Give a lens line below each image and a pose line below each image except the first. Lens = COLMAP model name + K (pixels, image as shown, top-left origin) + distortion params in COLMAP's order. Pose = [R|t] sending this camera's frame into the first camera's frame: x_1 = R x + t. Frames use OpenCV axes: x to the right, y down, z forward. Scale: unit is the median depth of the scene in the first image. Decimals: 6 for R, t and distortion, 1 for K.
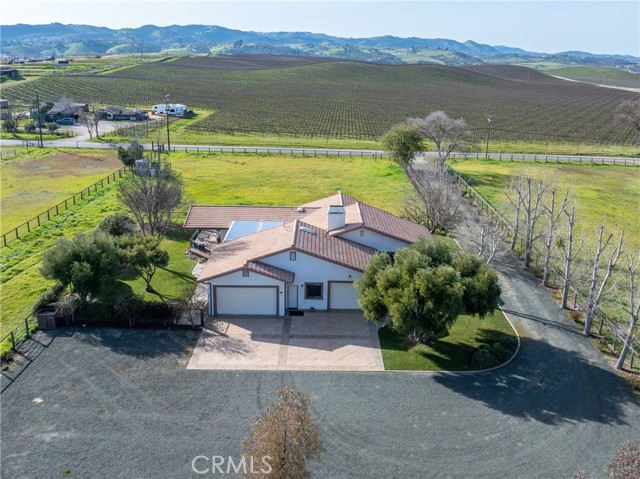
lens RADIAL K [[594.6, 0, 320.0], [0, 594.6, 239.5], [0, 0, 1]] dist [-0.032928, -0.013711]
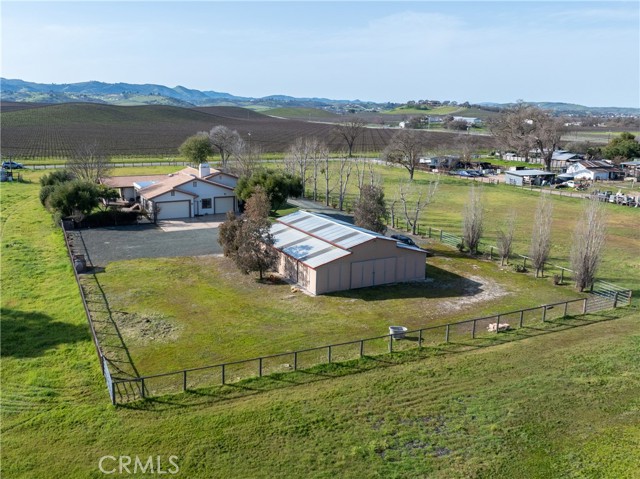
lens RADIAL K [[594.6, 0, 320.0], [0, 594.6, 239.5], [0, 0, 1]] dist [-0.032928, -0.013711]
pose [[0.897214, -0.104592, 0.429030, -0.498574], [0.134637, 0.990079, -0.040193, 0.319723], [-0.420570, 0.093825, 0.902395, -0.802373]]
